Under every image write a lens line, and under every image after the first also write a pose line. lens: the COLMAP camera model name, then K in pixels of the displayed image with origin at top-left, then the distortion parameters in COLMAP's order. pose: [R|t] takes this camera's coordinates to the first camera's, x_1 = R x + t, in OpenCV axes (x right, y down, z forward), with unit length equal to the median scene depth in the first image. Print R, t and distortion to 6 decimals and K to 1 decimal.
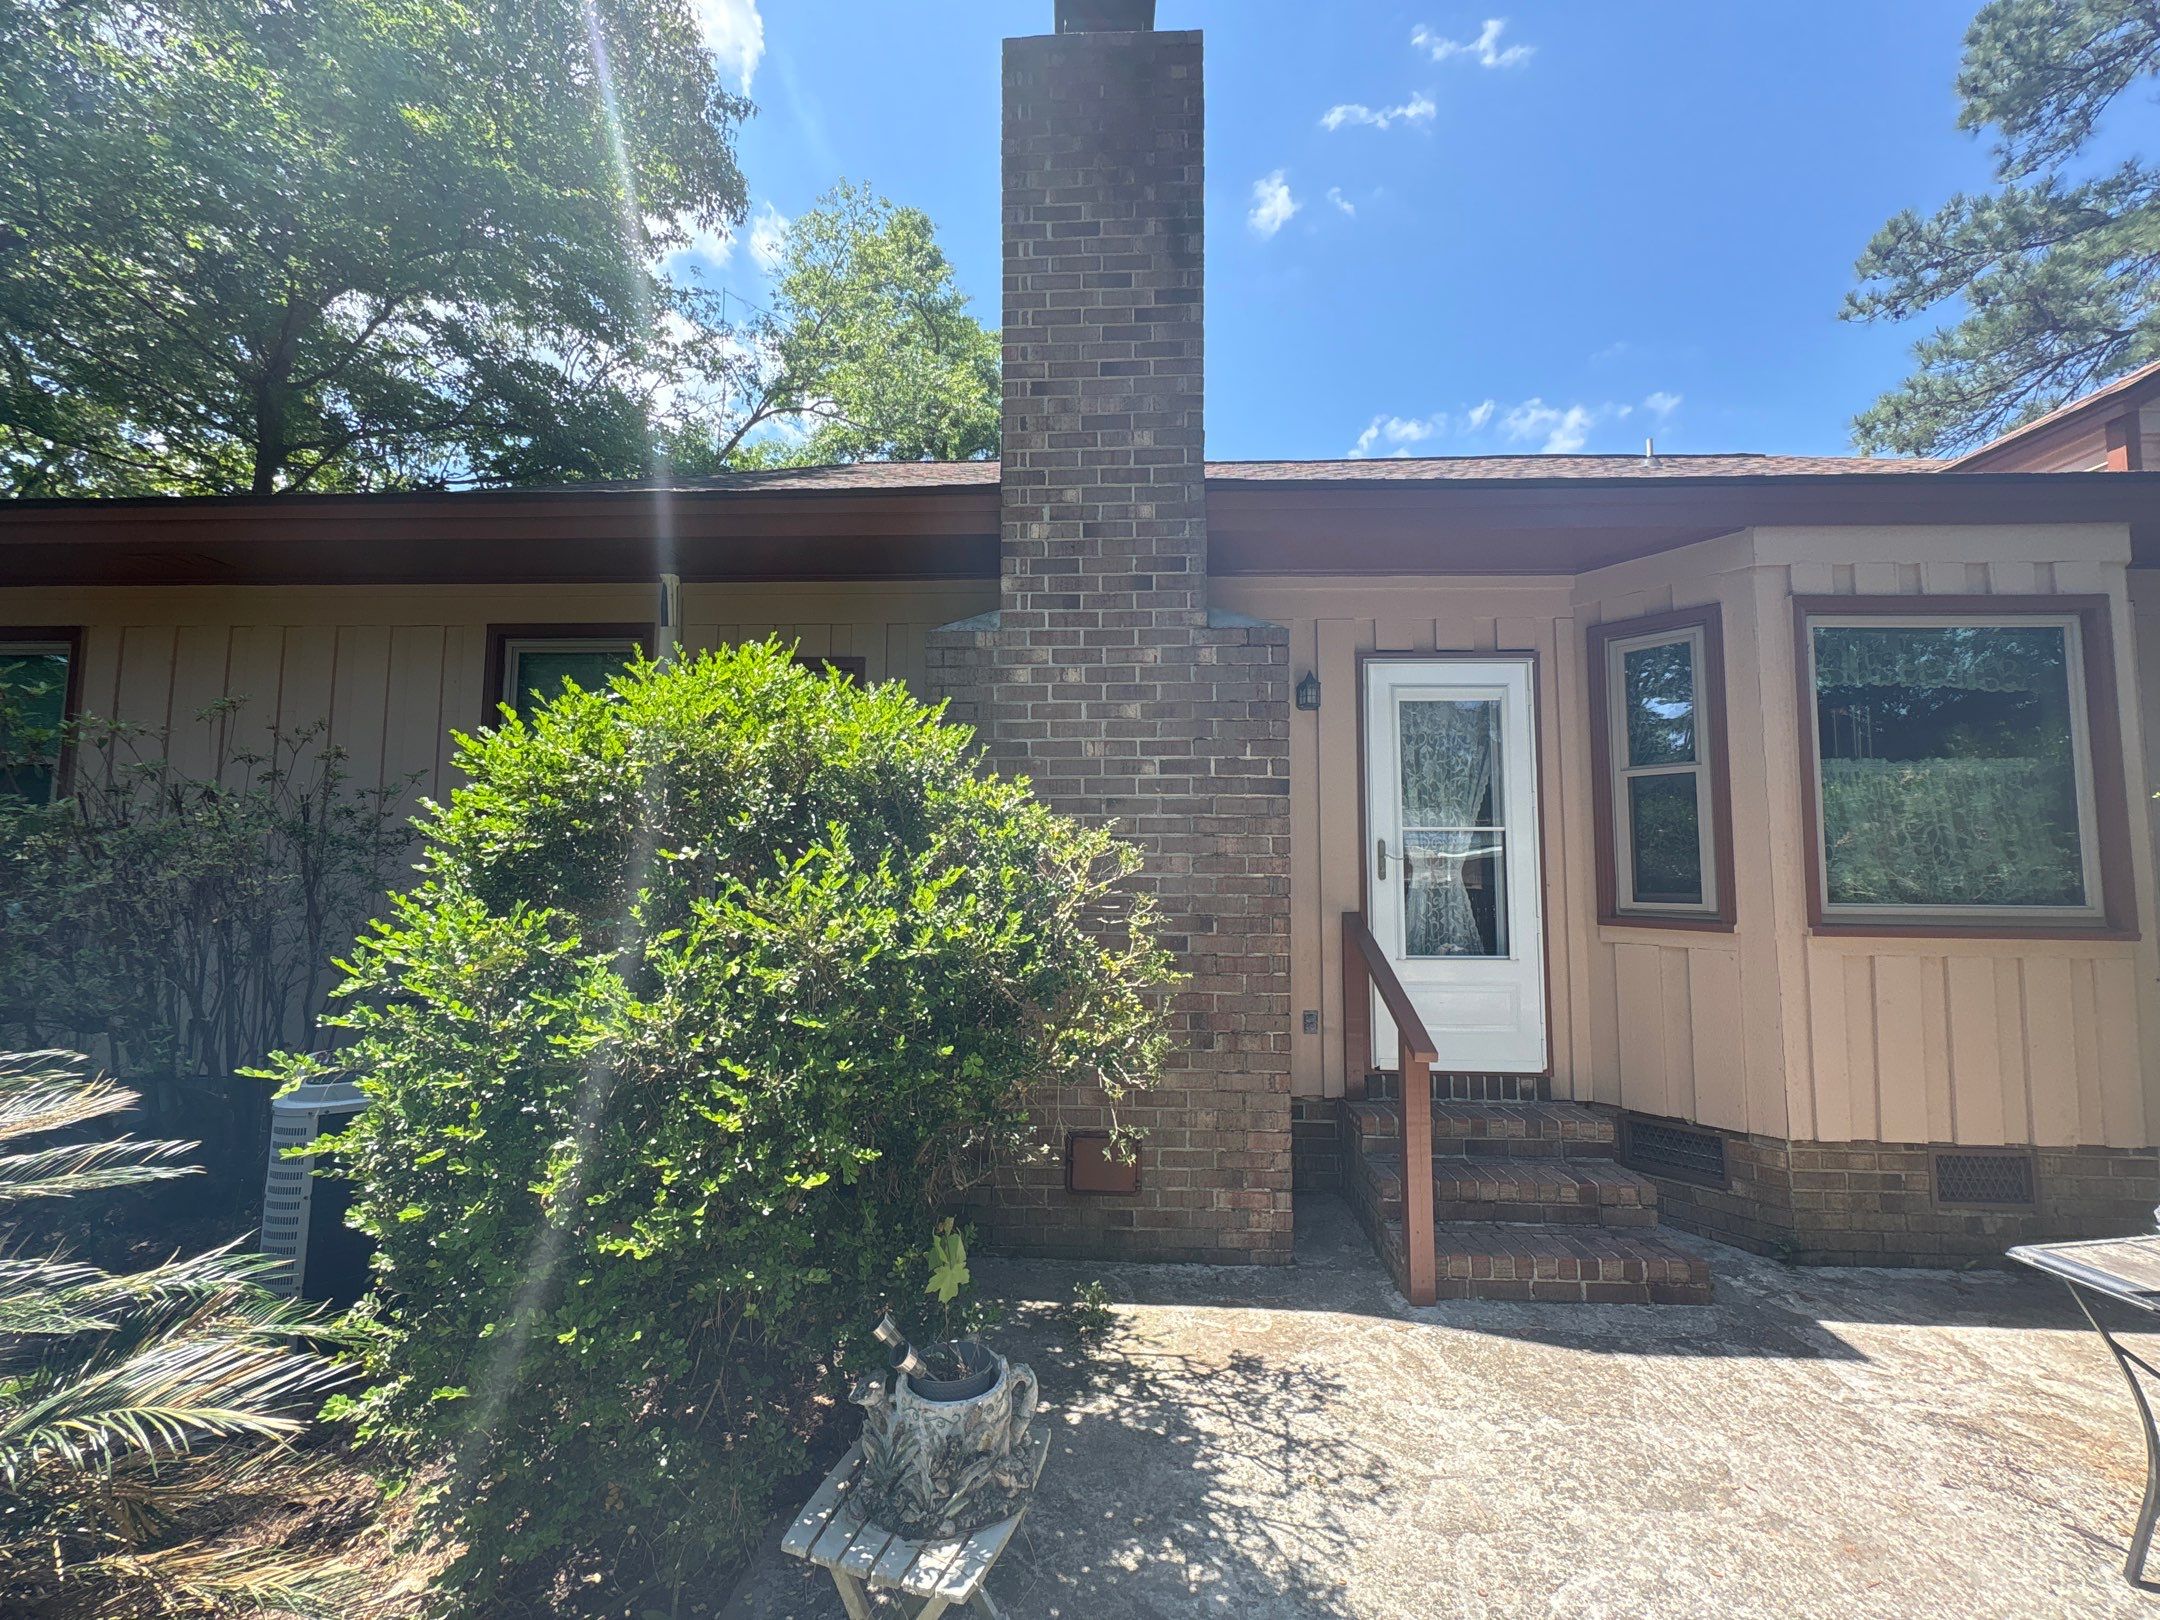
lens RADIAL K [[860.5, 0, 1076.0], [0, 860.5, 809.0], [0, 0, 1]] dist [0.000111, -0.000699]
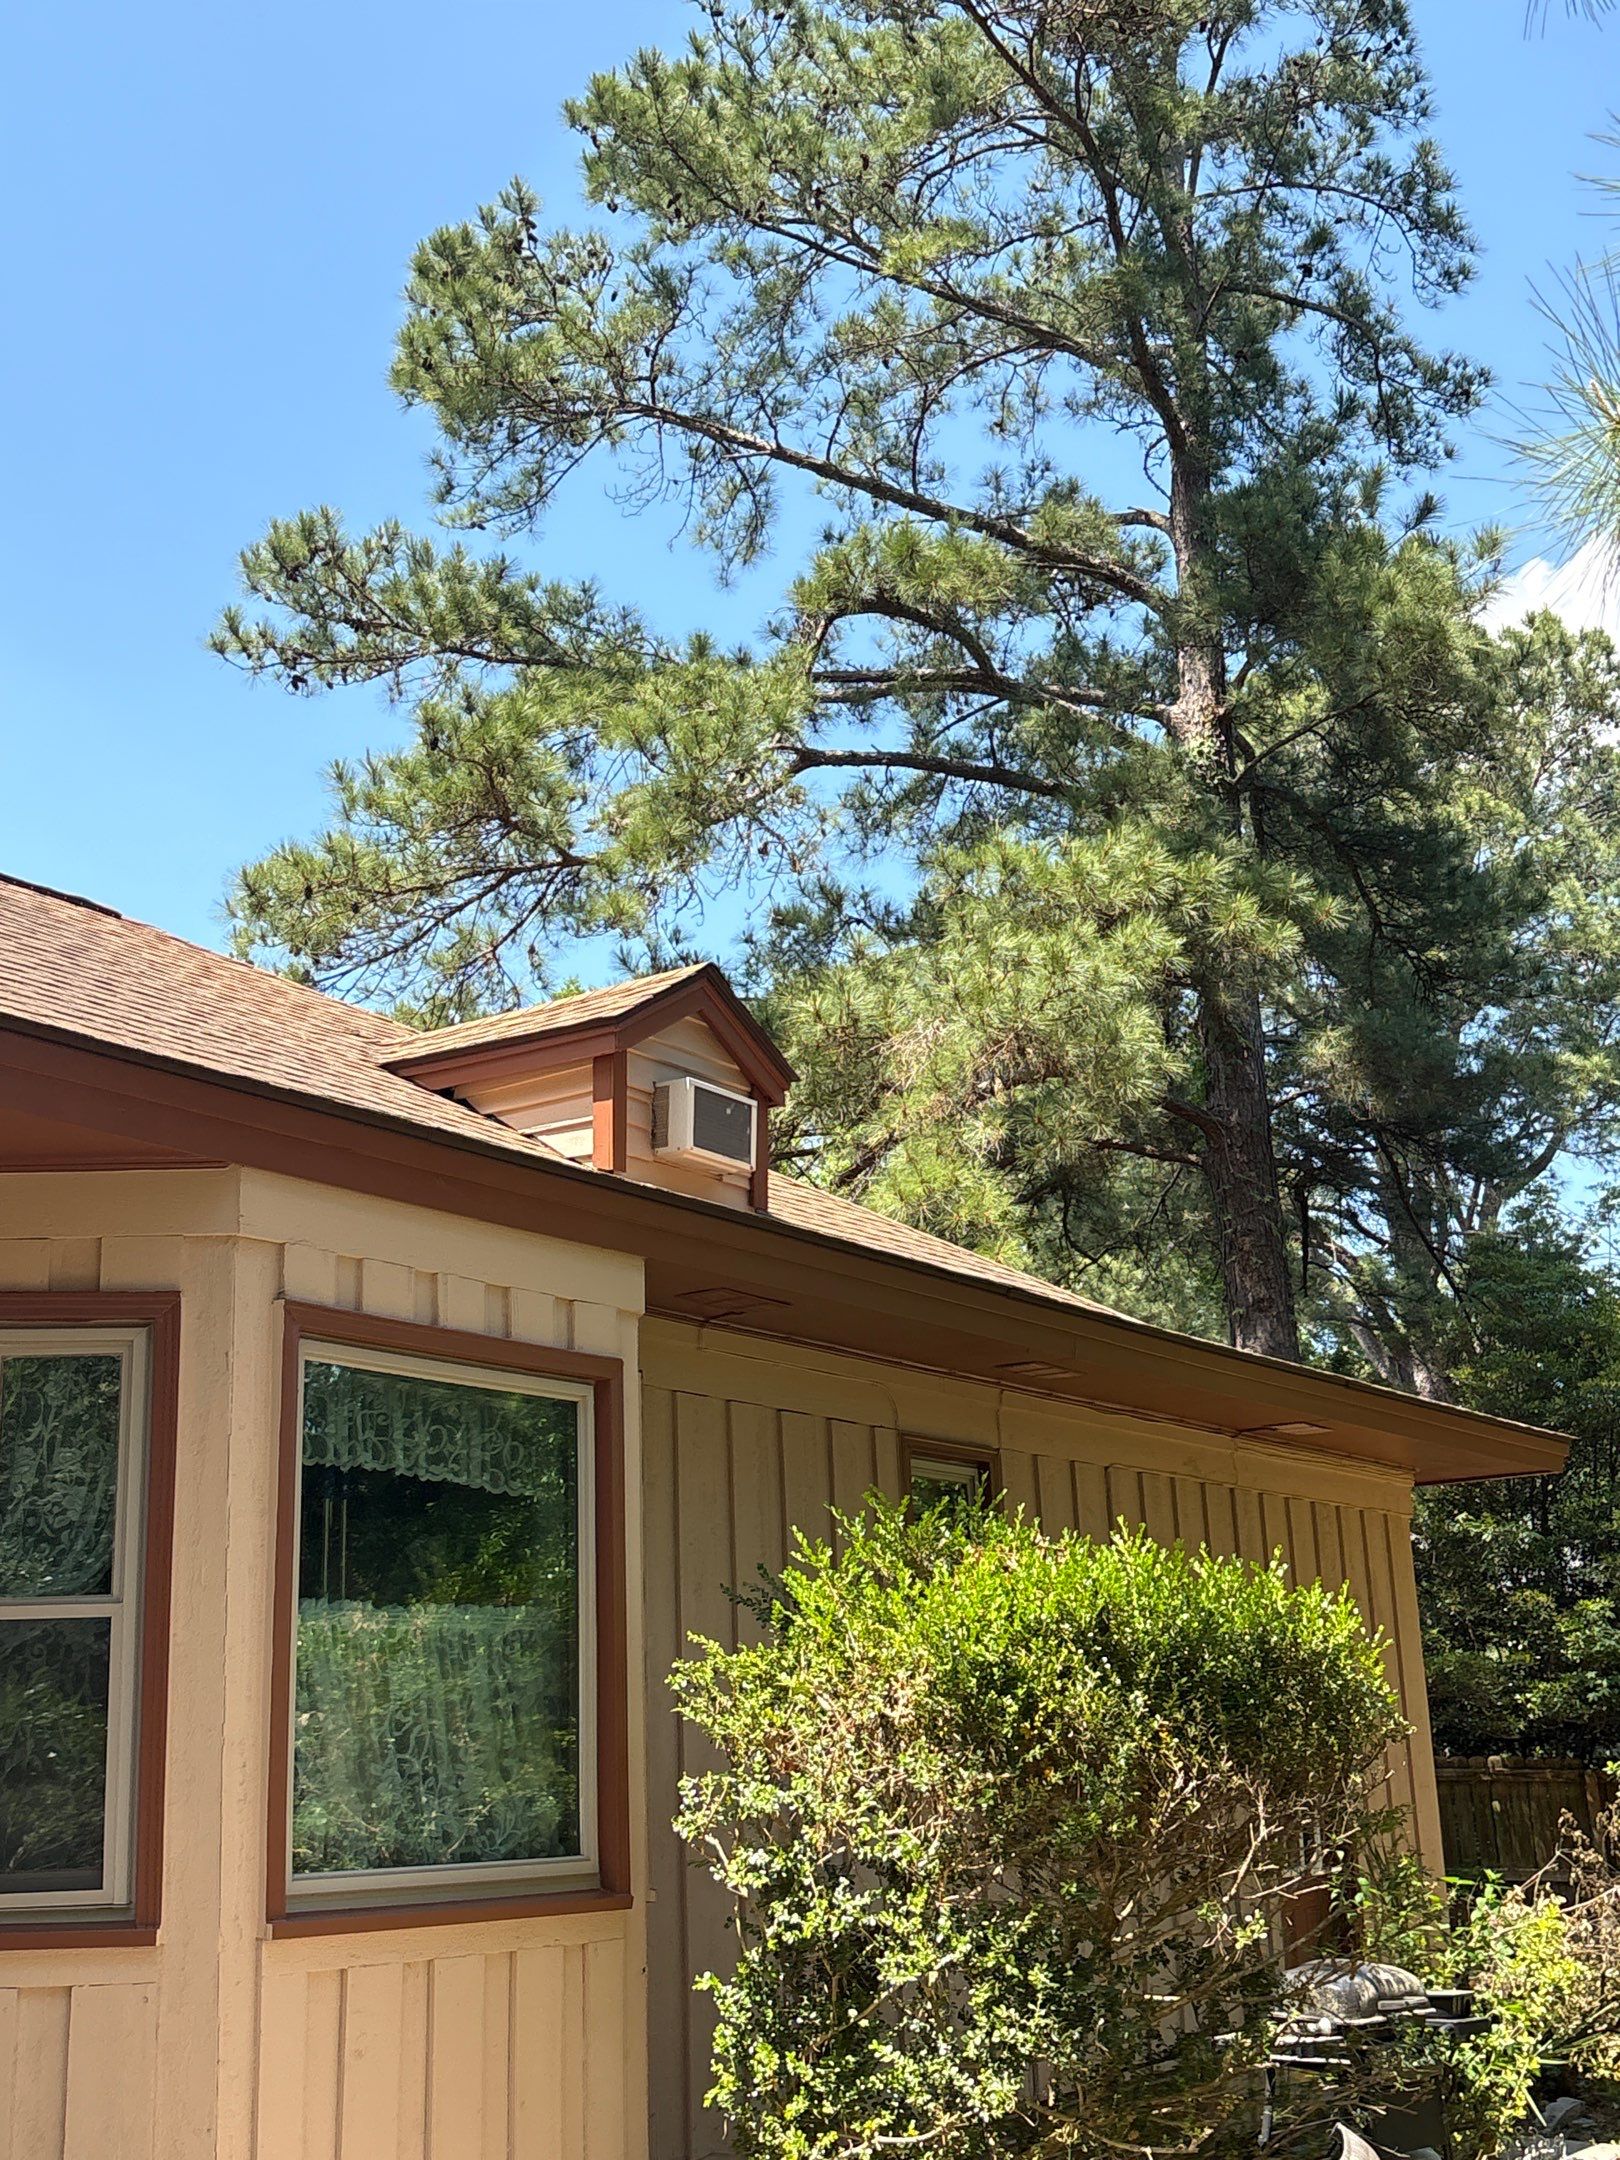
lens RADIAL K [[2507.3, 0, 810.0], [0, 2507.3, 1080.0], [0, 0, 1]] dist [-0.000635, -0.018257]
pose [[0.531934, 0.203959, 0.821856, -0.112693], [-0.025032, 0.973923, -0.225495, -0.009600], [-0.846416, 0.099376, 0.523168, -0.048410]]
